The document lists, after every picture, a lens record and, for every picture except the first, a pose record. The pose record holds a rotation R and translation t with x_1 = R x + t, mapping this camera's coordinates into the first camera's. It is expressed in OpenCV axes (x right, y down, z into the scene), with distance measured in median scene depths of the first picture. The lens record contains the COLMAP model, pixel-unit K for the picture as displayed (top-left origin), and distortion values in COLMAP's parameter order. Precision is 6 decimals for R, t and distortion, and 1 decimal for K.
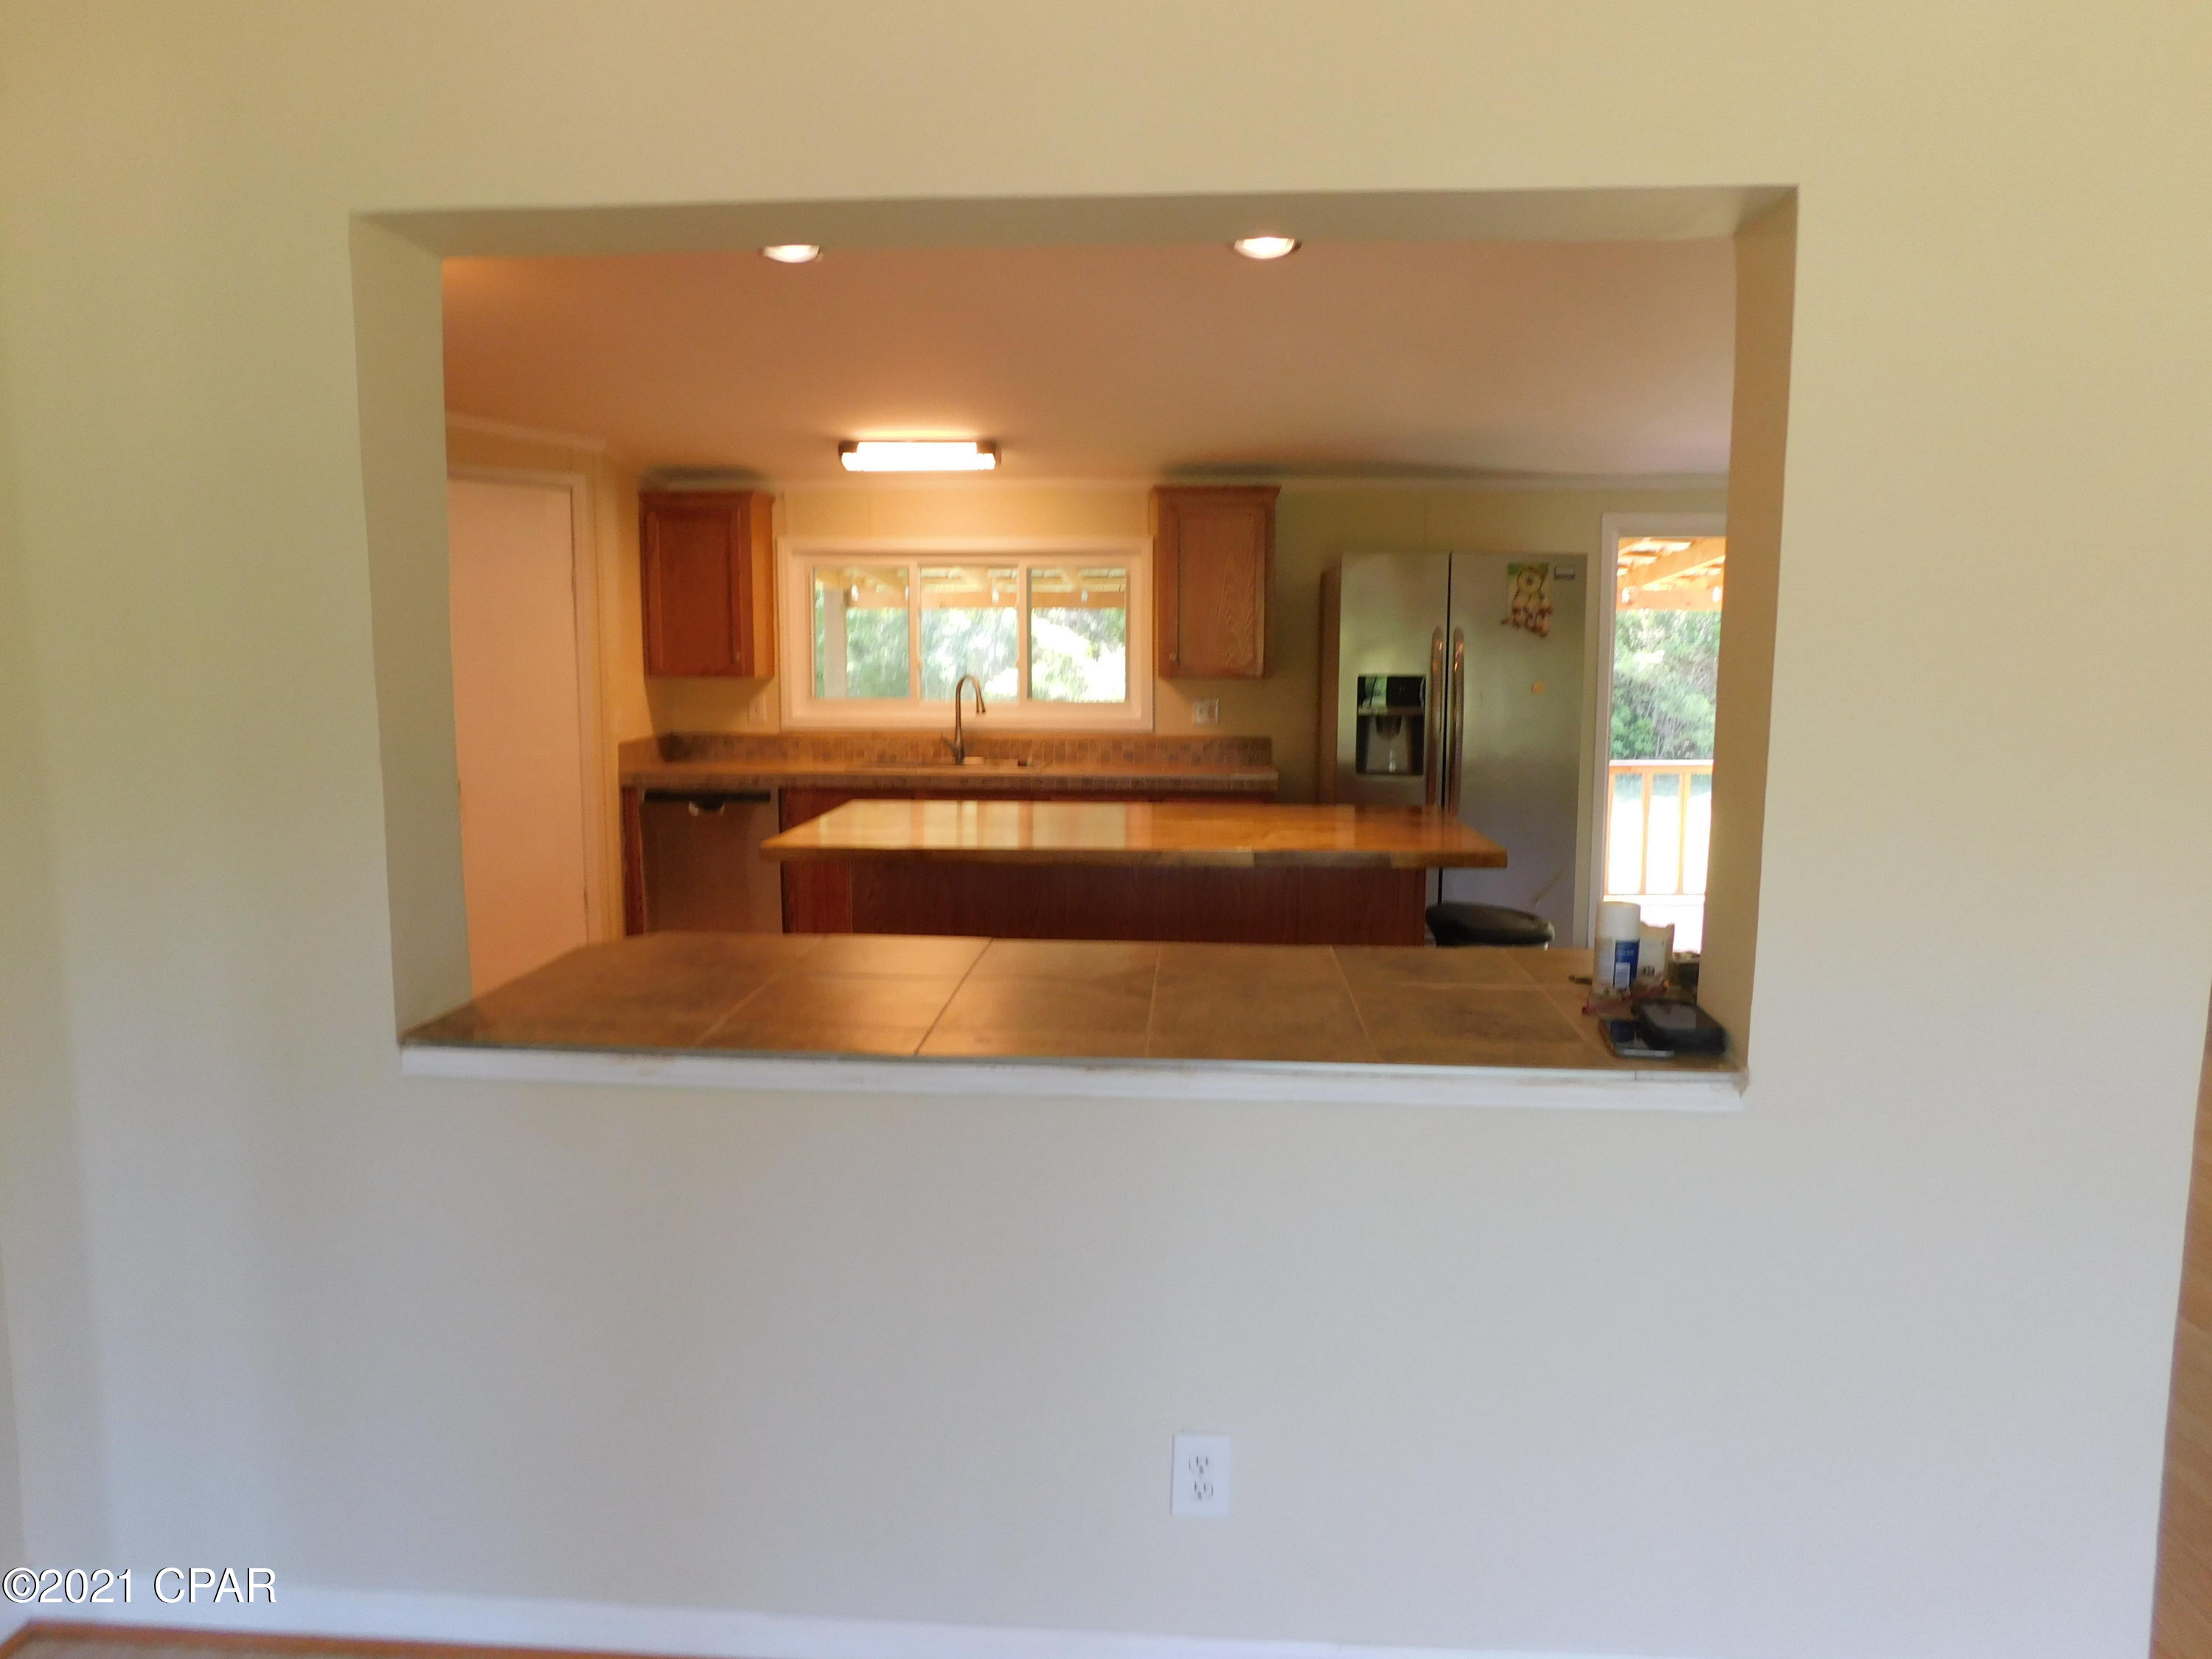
lens RADIAL K [[1462.3, 0, 1106.0], [0, 1462.3, 829.5], [0, 0, 1]] dist [-0.062780, 0.045431]
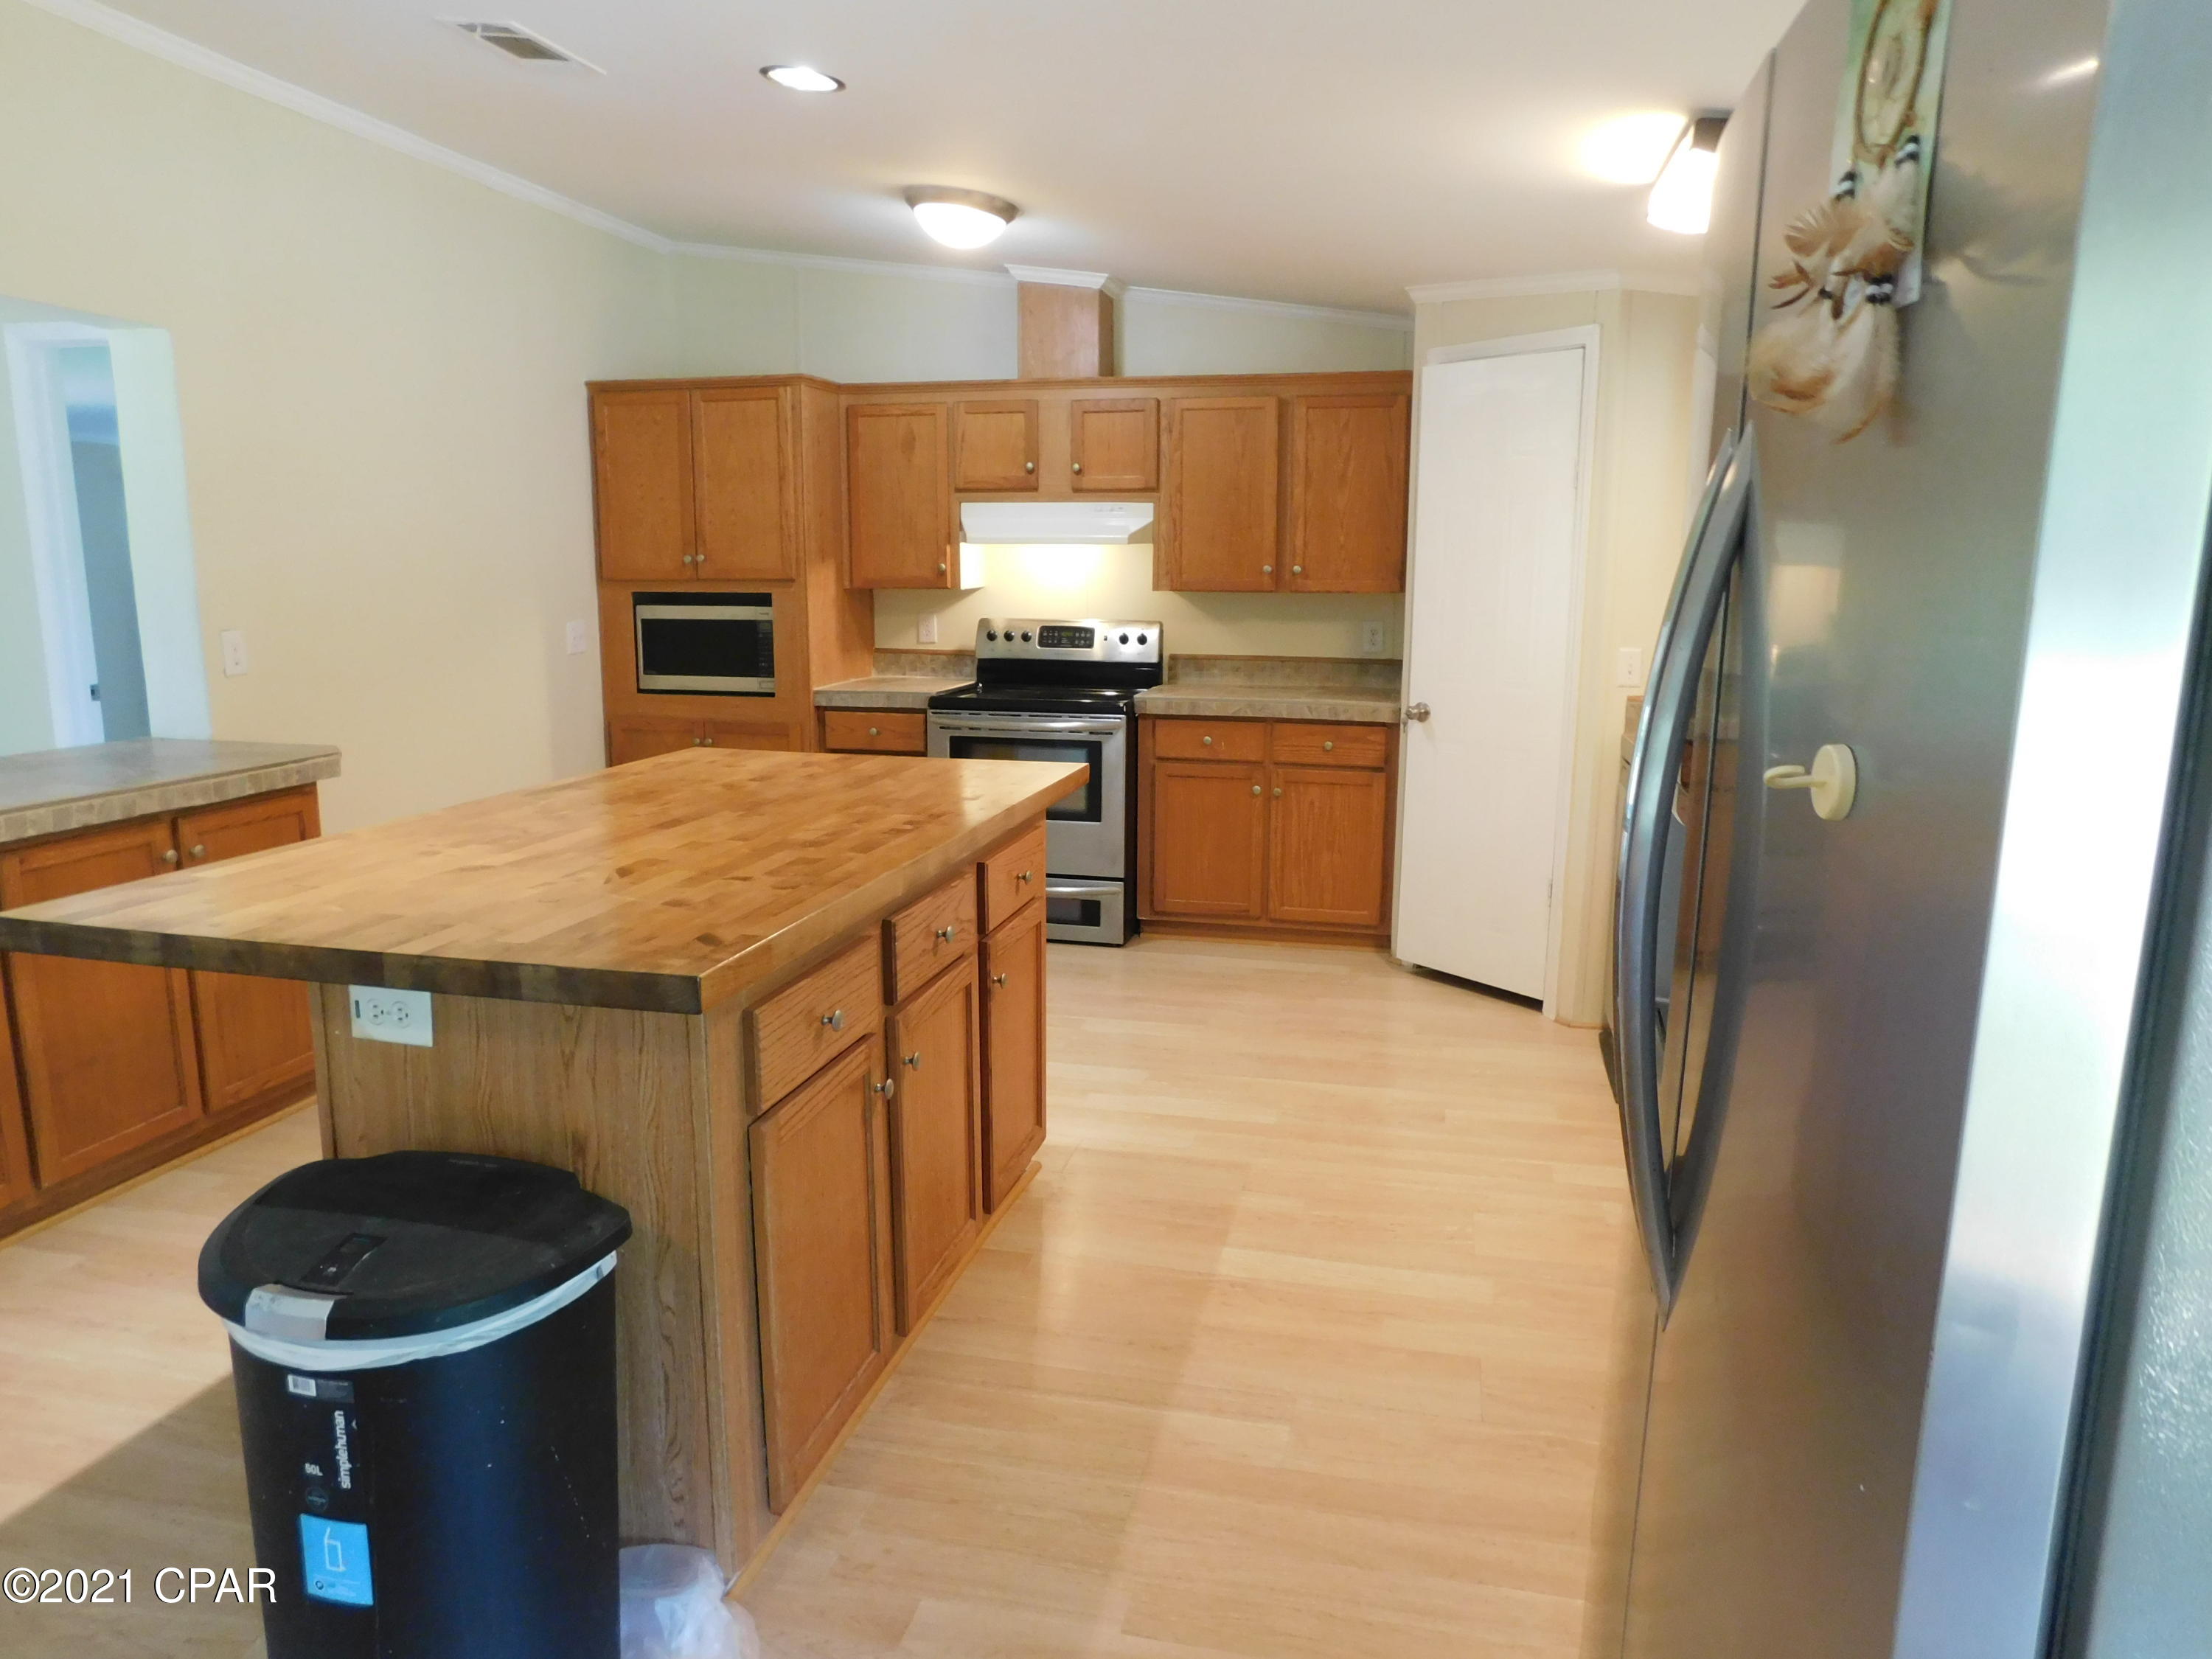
lens RADIAL K [[1462.3, 0, 1106.0], [0, 1462.3, 829.5], [0, 0, 1]] dist [-0.062780, 0.045431]
pose [[-0.171818, 0.174063, -0.969629, 0.420231], [-0.135048, 0.970812, 0.198206, -0.103436], [0.975828, 0.165002, -0.143296, 0.866506]]
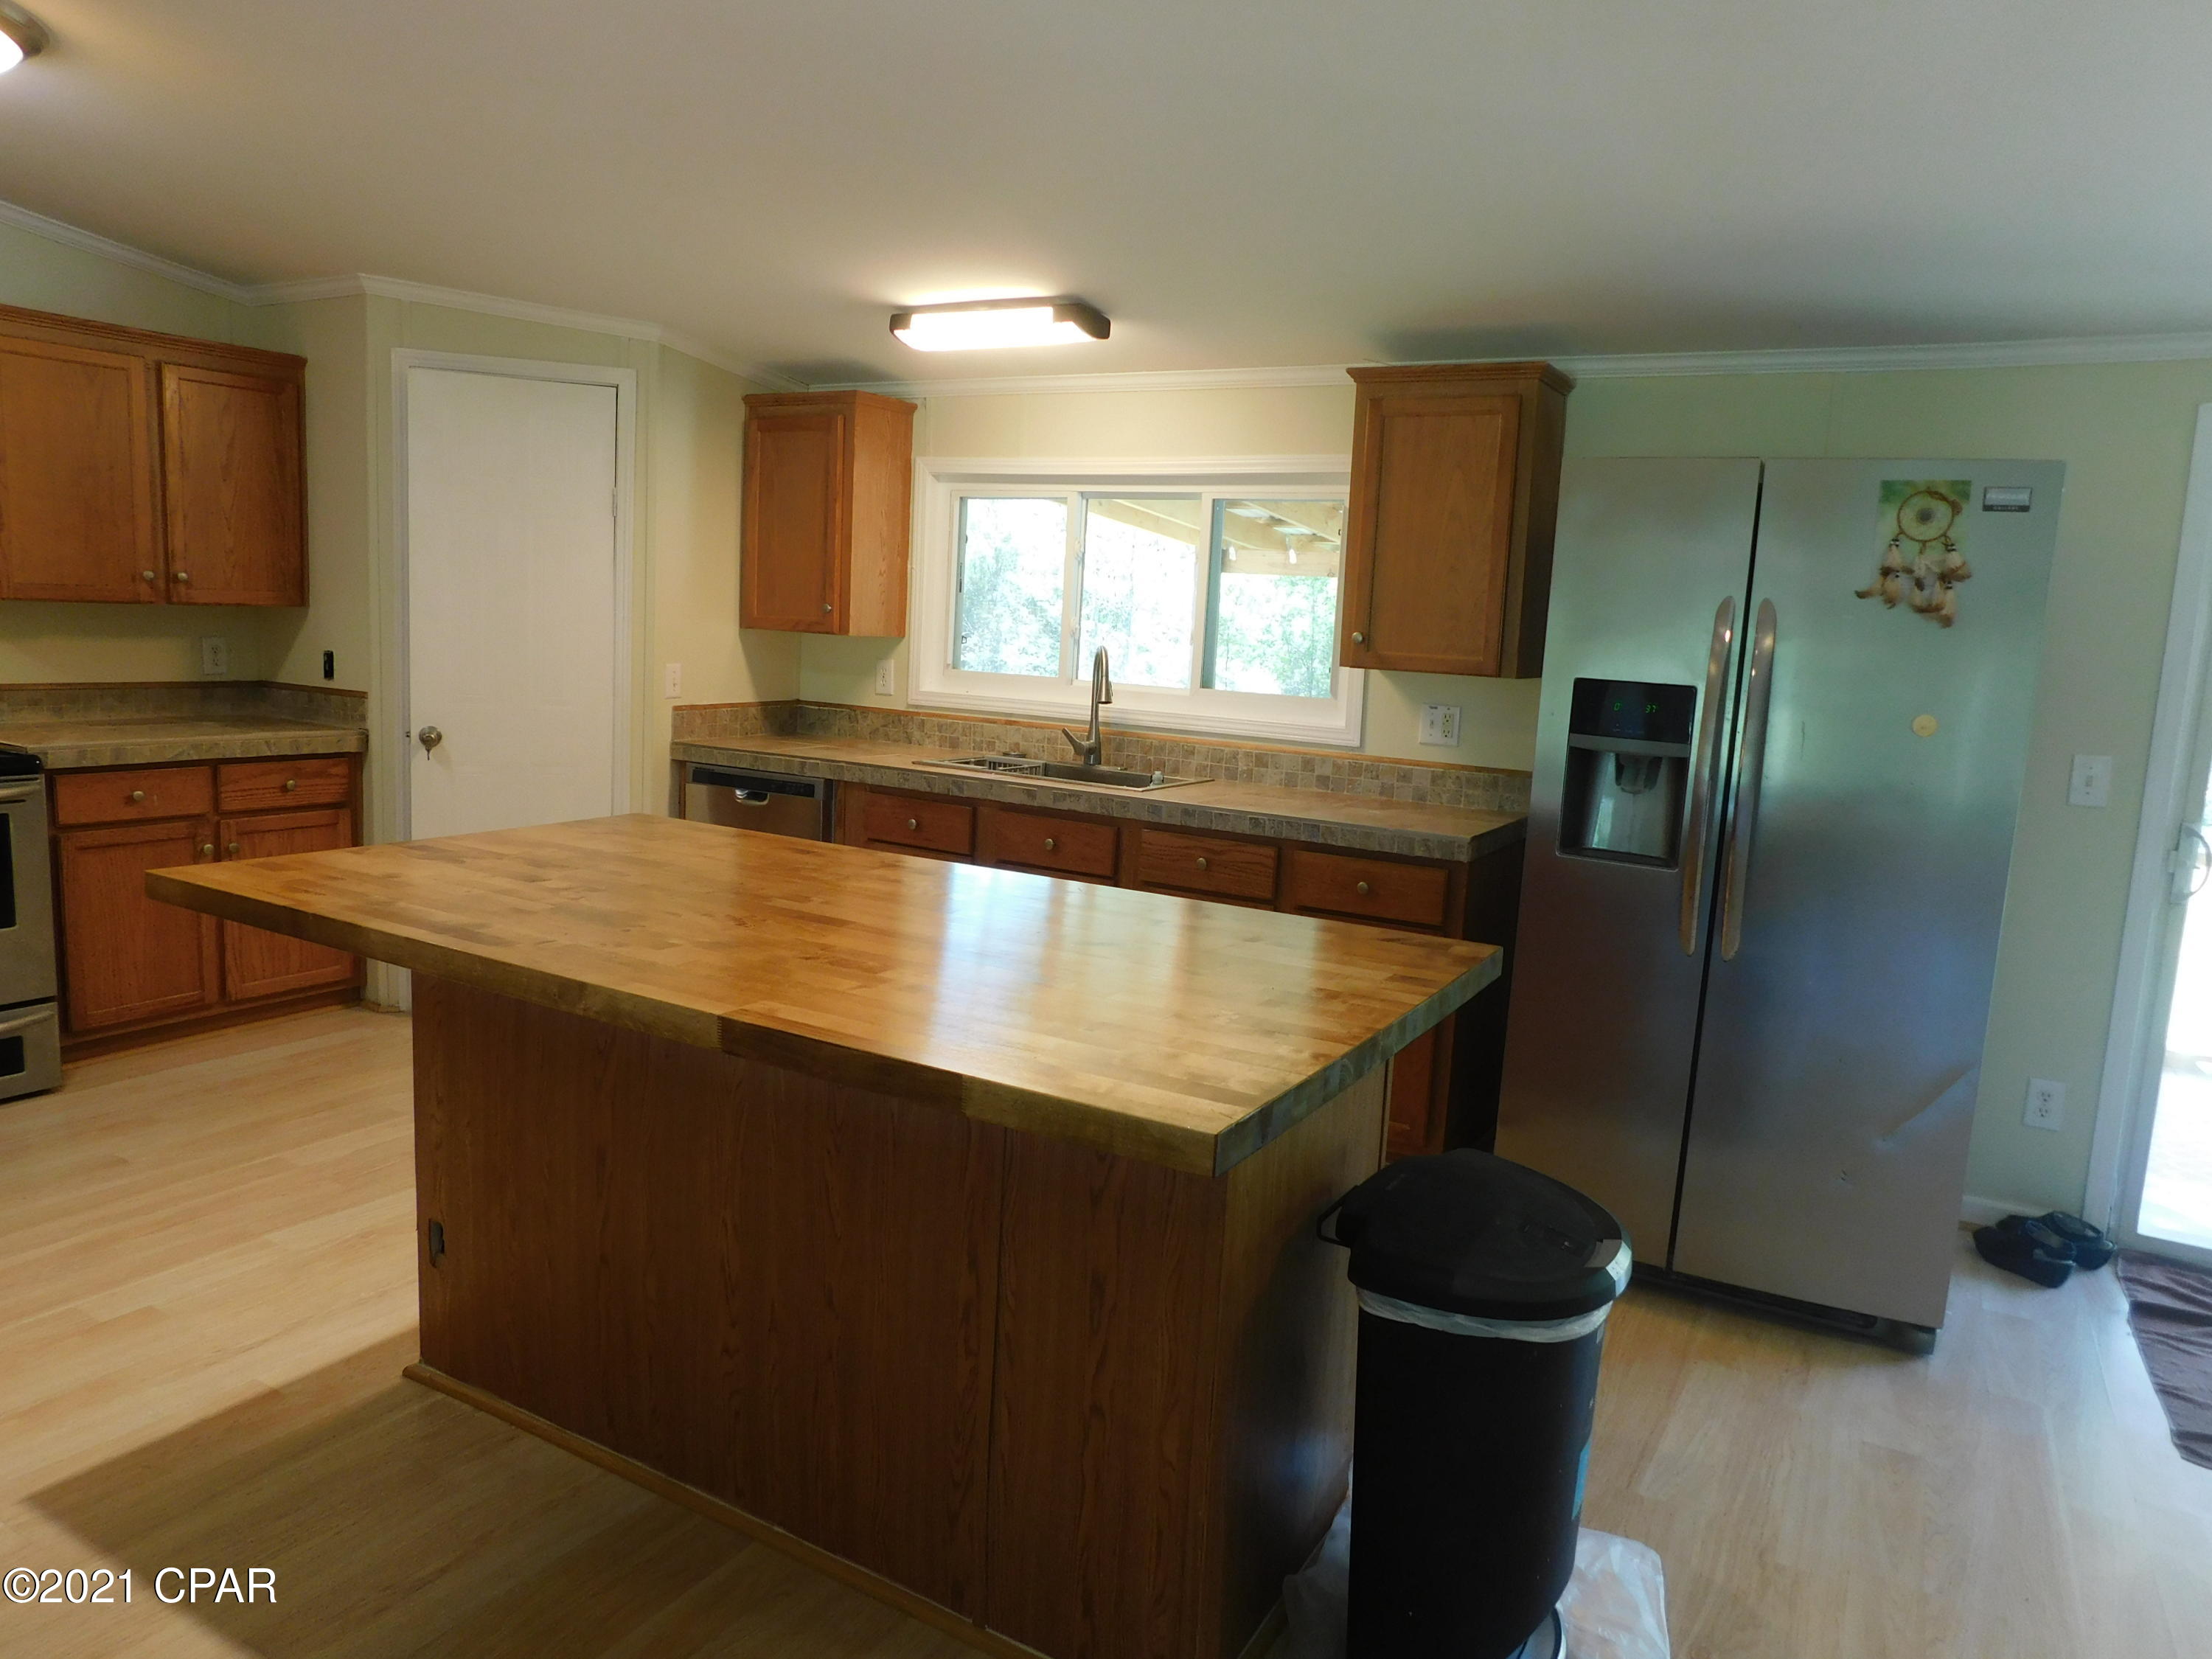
lens RADIAL K [[1462.3, 0, 1106.0], [0, 1462.3, 829.5], [0, 0, 1]] dist [-0.062780, 0.045431]
pose [[0.891818, 0.109103, -0.439041, 0.244240], [-0.106769, 0.993828, 0.030092, -0.041091], [0.439614, 0.020040, 0.897963, 0.381309]]
